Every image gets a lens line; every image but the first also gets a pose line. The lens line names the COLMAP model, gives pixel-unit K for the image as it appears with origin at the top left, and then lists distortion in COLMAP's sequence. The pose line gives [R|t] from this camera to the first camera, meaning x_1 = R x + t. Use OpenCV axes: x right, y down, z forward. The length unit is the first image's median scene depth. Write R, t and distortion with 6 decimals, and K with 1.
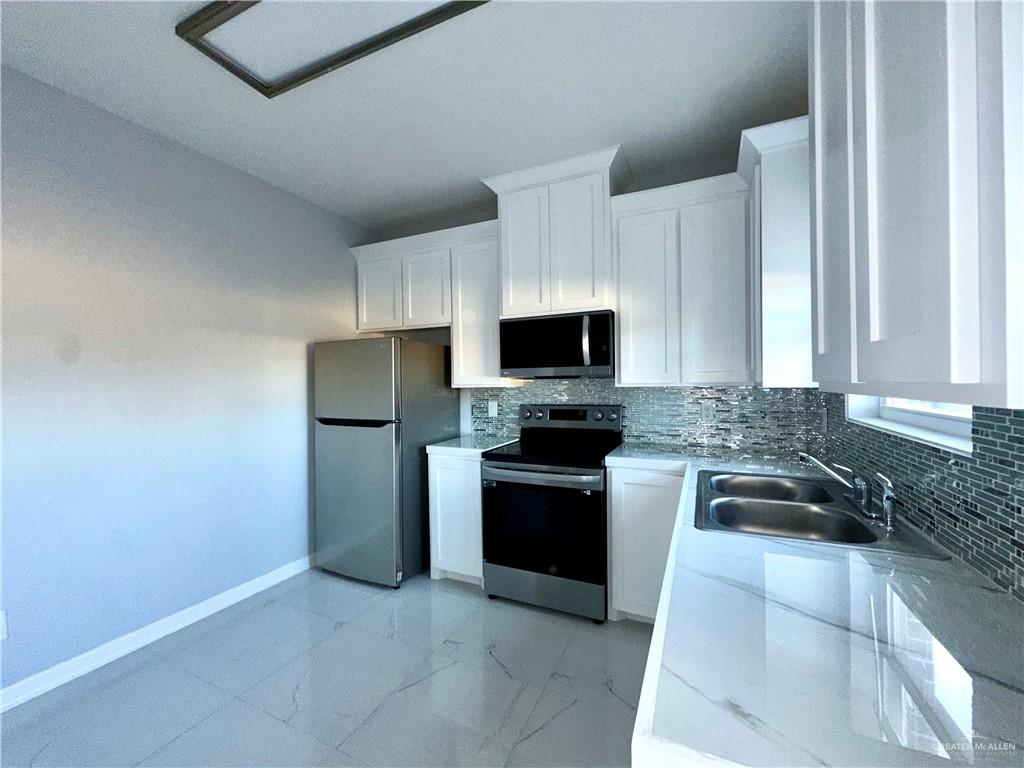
lens RADIAL K [[411.7, 0, 512.0], [0, 411.7, 384.0], [0, 0, 1]] dist [-0.000588, 0.000192]
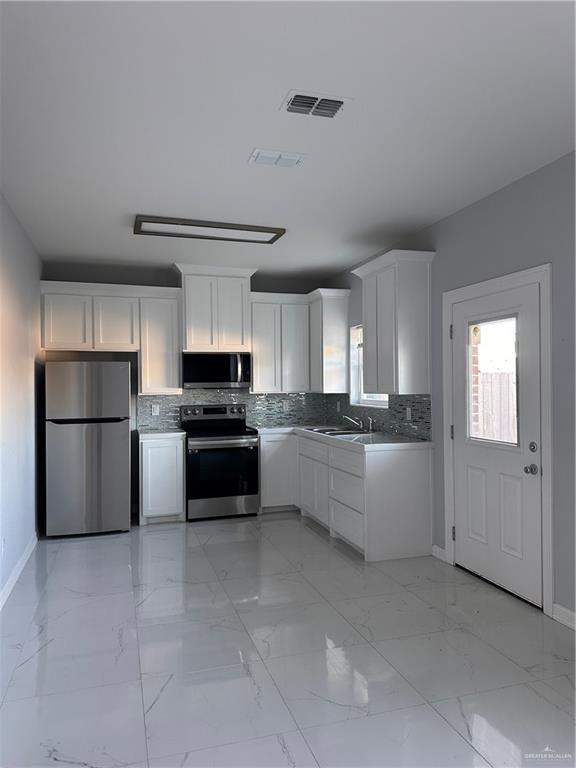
lens RADIAL K [[541.6, 0, 288.0], [0, 541.6, 384.0], [0, 0, 1]] dist [0.129563, -0.228177]
pose [[0.735360, 0.010486, 0.677595, -1.162260], [0.006352, 0.999730, -0.022364, 0.018142], [-0.677646, 0.020750, 0.735095, -0.821782]]
